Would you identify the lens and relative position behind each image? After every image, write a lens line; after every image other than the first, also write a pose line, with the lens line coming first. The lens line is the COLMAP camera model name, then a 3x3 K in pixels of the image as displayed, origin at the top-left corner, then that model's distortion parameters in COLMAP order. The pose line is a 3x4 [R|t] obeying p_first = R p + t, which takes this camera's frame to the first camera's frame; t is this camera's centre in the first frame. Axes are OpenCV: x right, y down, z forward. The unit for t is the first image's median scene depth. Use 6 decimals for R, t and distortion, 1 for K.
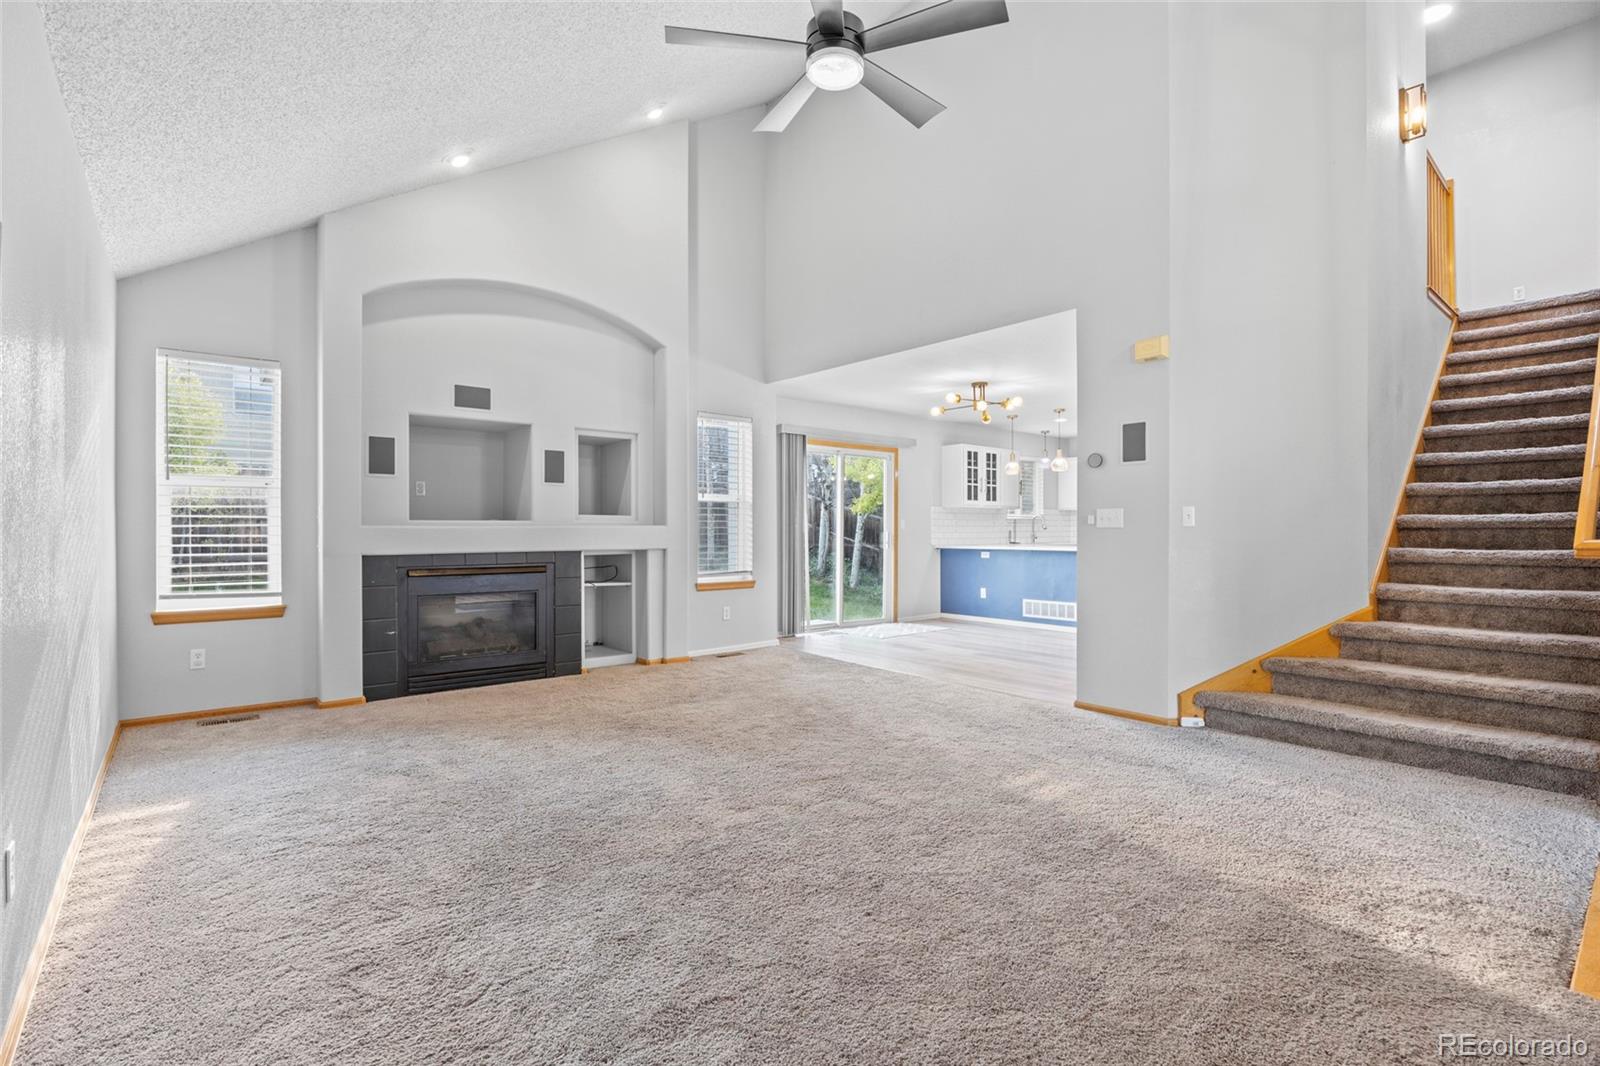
lens RADIAL K [[740.6, 0, 811.8], [0, 740.6, 535.2], [0, 0, 1]] dist [-0.020431, -0.000343]
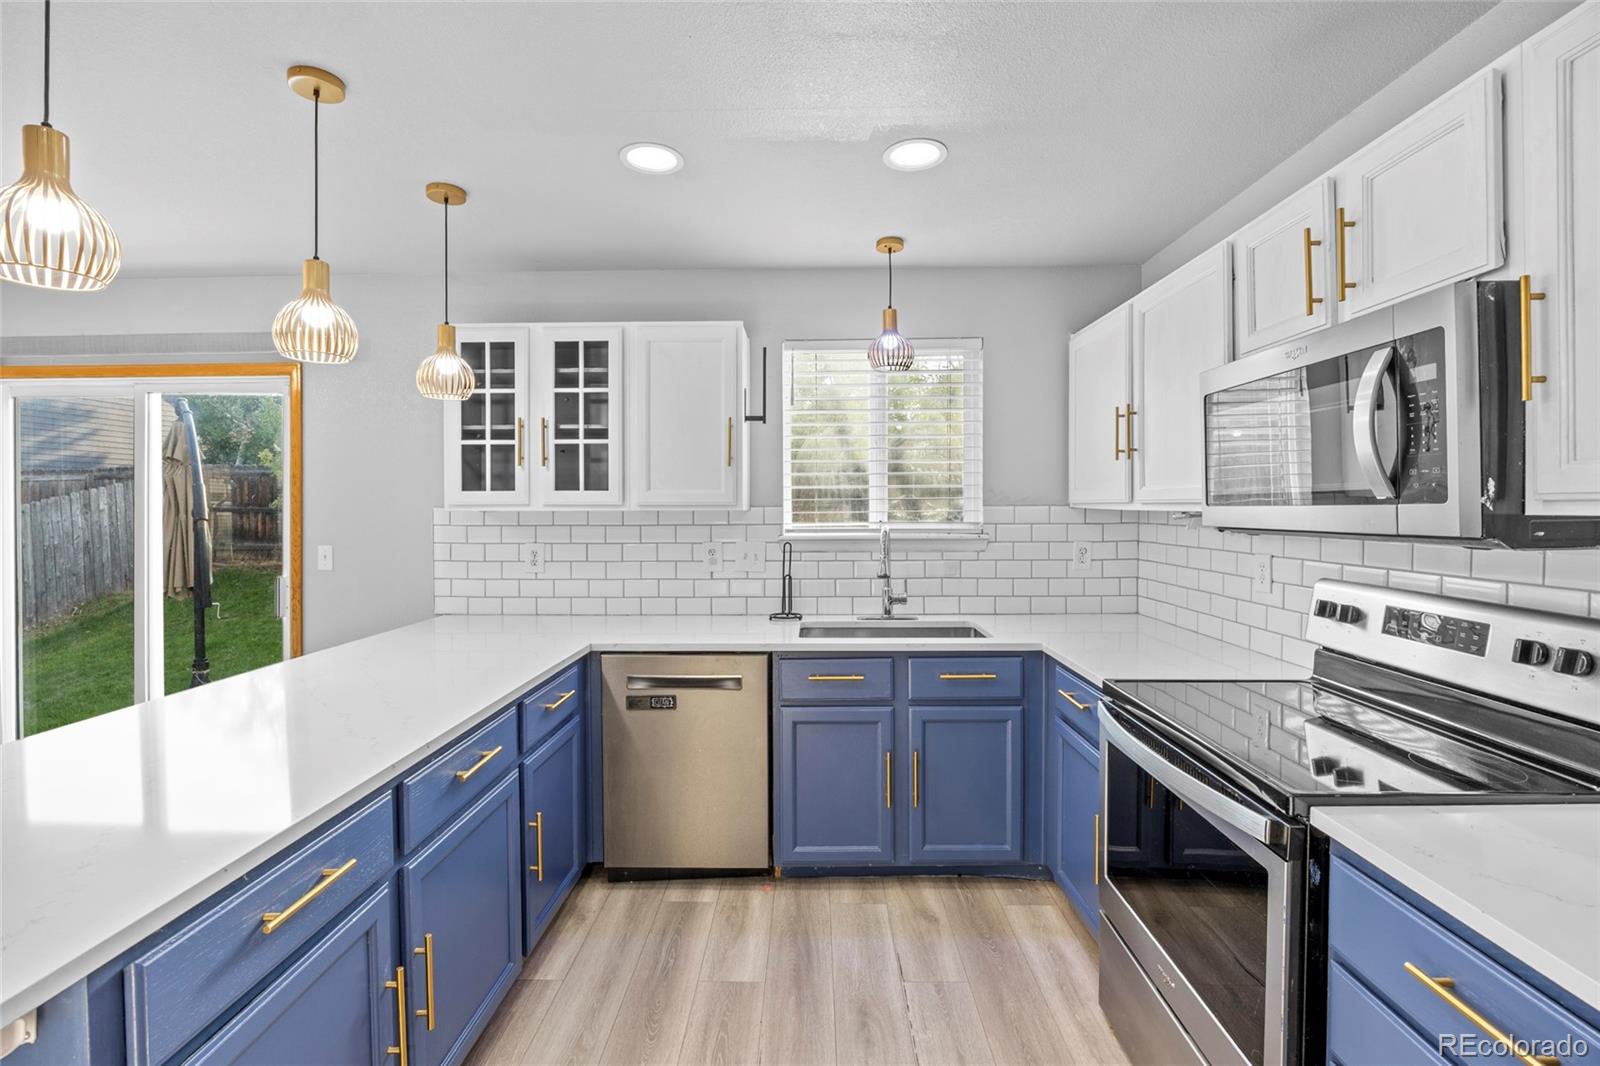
lens RADIAL K [[709.1, 0, 808.0], [0, 709.1, 512.8], [0, 0, 1]] dist [-0.001600, -0.000351]
pose [[0.750269, 0.005509, -0.661110, 0.534061], [-0.003290, 0.999984, 0.004599, -0.039086], [0.661125, -0.001275, 0.750275, 0.856358]]
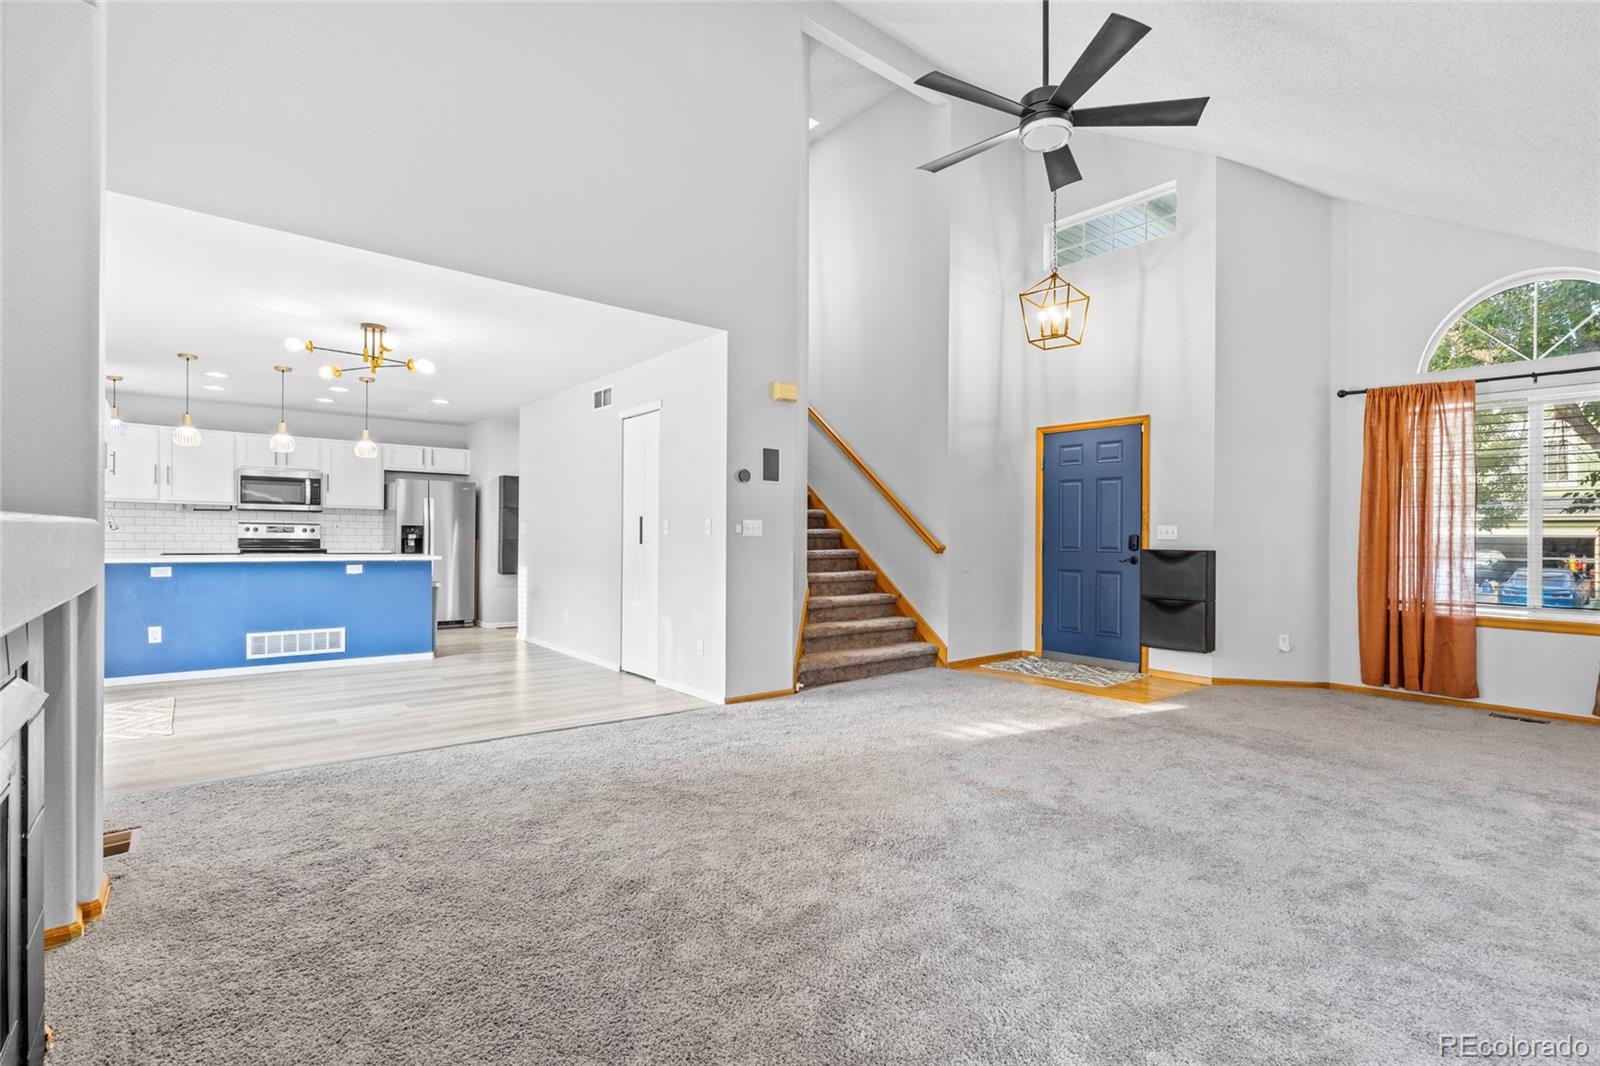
lens RADIAL K [[740.6, 0, 804.2], [0, 740.6, 541.0], [0, 0, 1]] dist [-0.020431, -0.000343]
pose [[0.011905, -0.004637, 0.999918, -0.350088], [-0.004175, 0.999980, 0.004687, -0.004177], [-0.999920, -0.004231, 0.011886, 0.432422]]
